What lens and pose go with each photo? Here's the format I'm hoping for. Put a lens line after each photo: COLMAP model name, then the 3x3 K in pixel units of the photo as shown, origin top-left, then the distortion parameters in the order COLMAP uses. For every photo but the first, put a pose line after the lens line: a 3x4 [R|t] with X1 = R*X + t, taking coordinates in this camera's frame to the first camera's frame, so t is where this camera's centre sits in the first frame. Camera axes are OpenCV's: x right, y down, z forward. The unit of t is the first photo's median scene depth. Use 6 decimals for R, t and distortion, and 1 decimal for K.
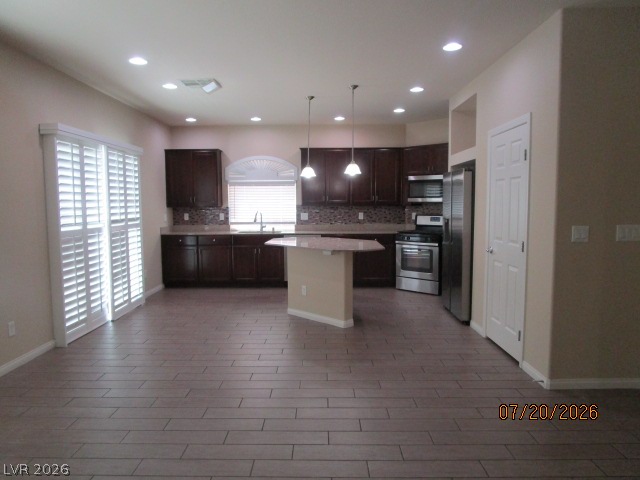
lens RADIAL K [[462.2, 0, 320.0], [0, 462.2, 240.0], [0, 0, 1]] dist [0.004043, 0.005984]
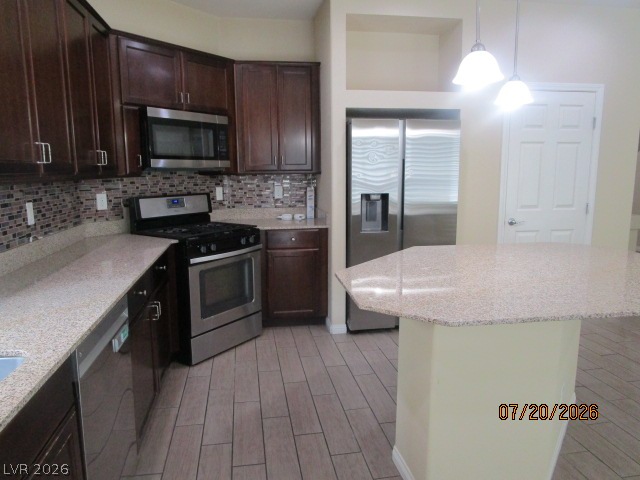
lens RADIAL K [[462.2, 0, 320.0], [0, 462.2, 240.0], [0, 0, 1]] dist [0.004043, 0.005984]
pose [[-0.169011, -0.149996, 0.974134, -0.247684], [0.087545, 0.982161, 0.166421, -0.069661], [-0.981718, 0.113408, -0.152865, 0.863329]]
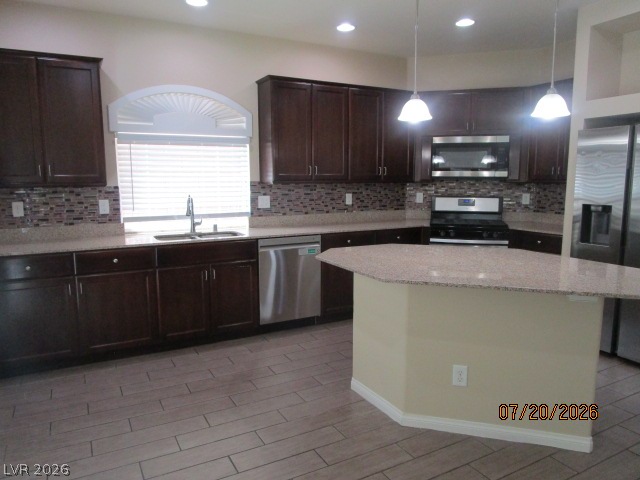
lens RADIAL K [[462.2, 0, 320.0], [0, 462.2, 240.0], [0, 0, 1]] dist [0.004043, 0.005984]
pose [[0.878616, -0.062907, 0.473367, -0.246517], [0.037625, 0.997323, 0.062702, -0.037721], [-0.476044, -0.037281, 0.878631, 0.468361]]
